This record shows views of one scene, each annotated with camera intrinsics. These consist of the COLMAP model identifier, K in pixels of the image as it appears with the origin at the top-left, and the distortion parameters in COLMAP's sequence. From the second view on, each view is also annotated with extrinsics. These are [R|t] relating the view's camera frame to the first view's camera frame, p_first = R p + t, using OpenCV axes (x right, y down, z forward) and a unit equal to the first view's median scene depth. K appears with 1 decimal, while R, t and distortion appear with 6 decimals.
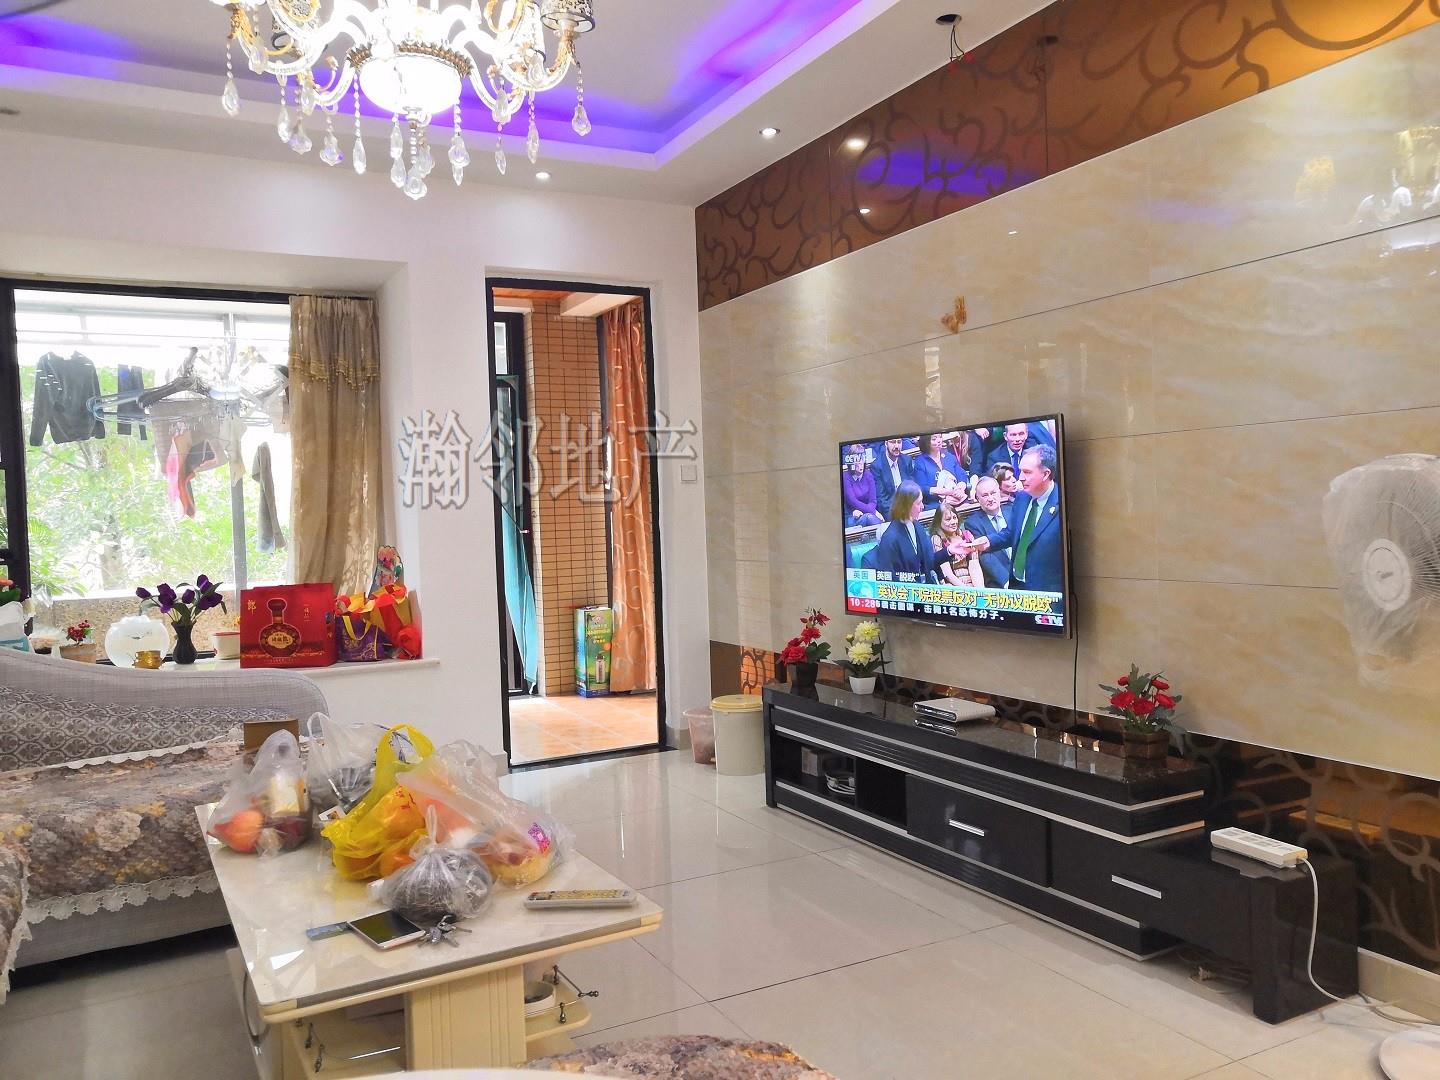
lens RADIAL K [[1121.2, 0, 720.5], [0, 1121.2, 536.8], [0, 0, 1]] dist [-0.011158, 0.012905]
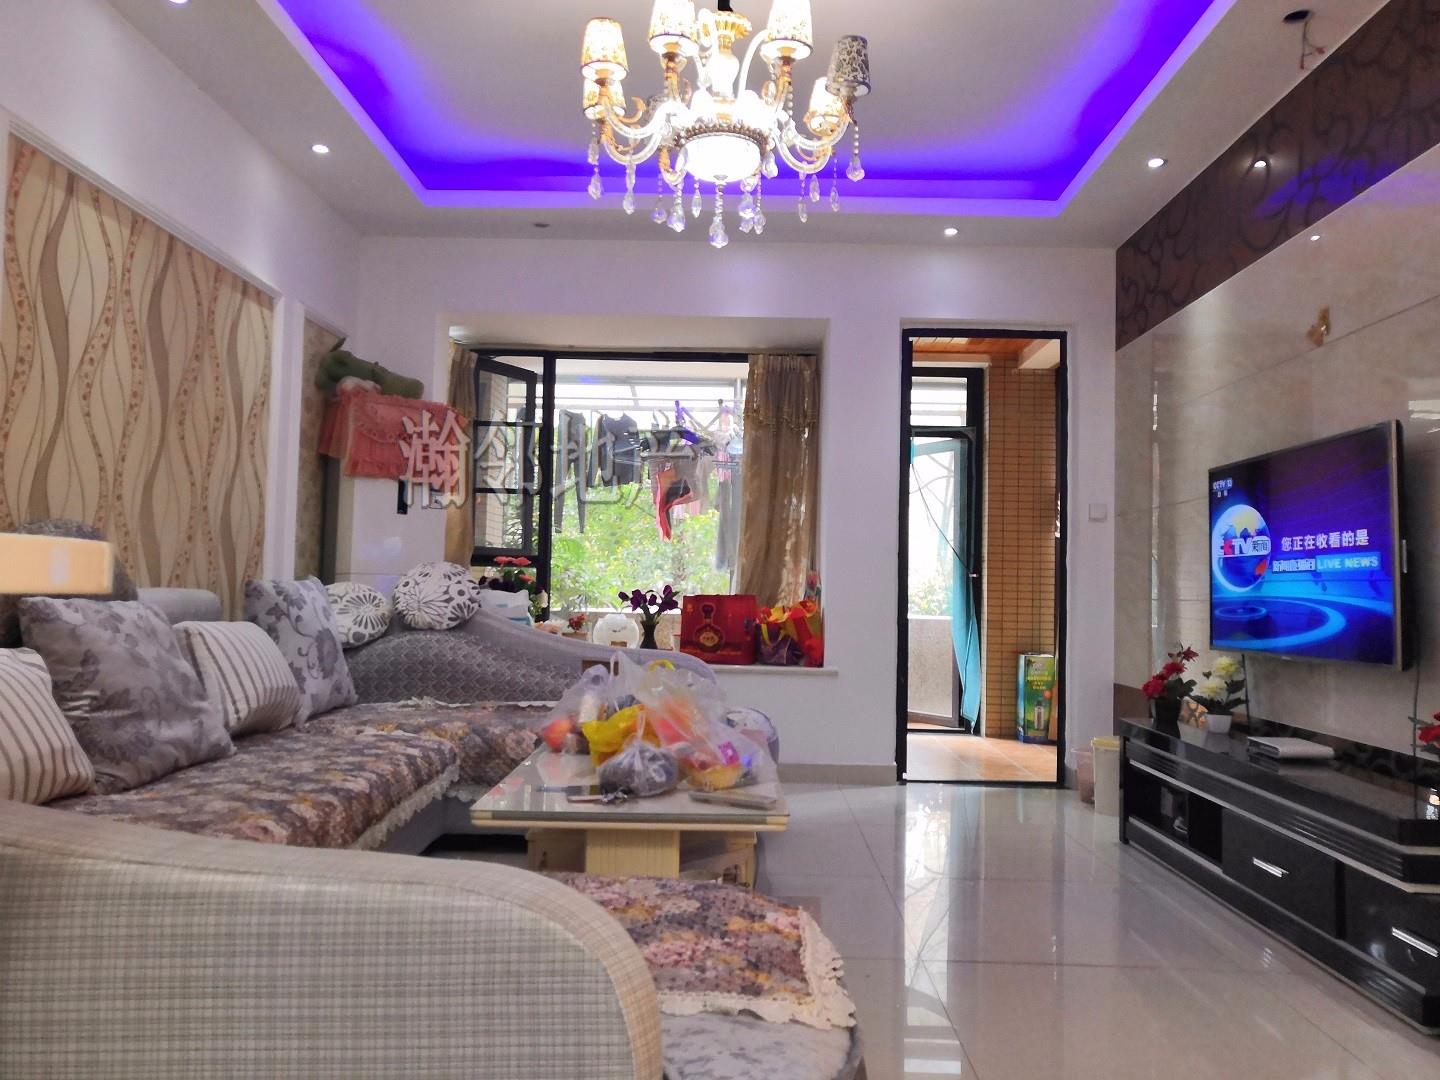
lens RADIAL K [[1121.2, 0, 718.7], [0, 1121.2, 543.4], [0, 0, 1]] dist [-0.011158, 0.012905]
pose [[0.867818, 0.031533, -0.495881, 0.195743], [-0.065220, 0.996579, -0.050767, 0.049311], [0.492584, 0.076398, 0.866905, -0.030982]]
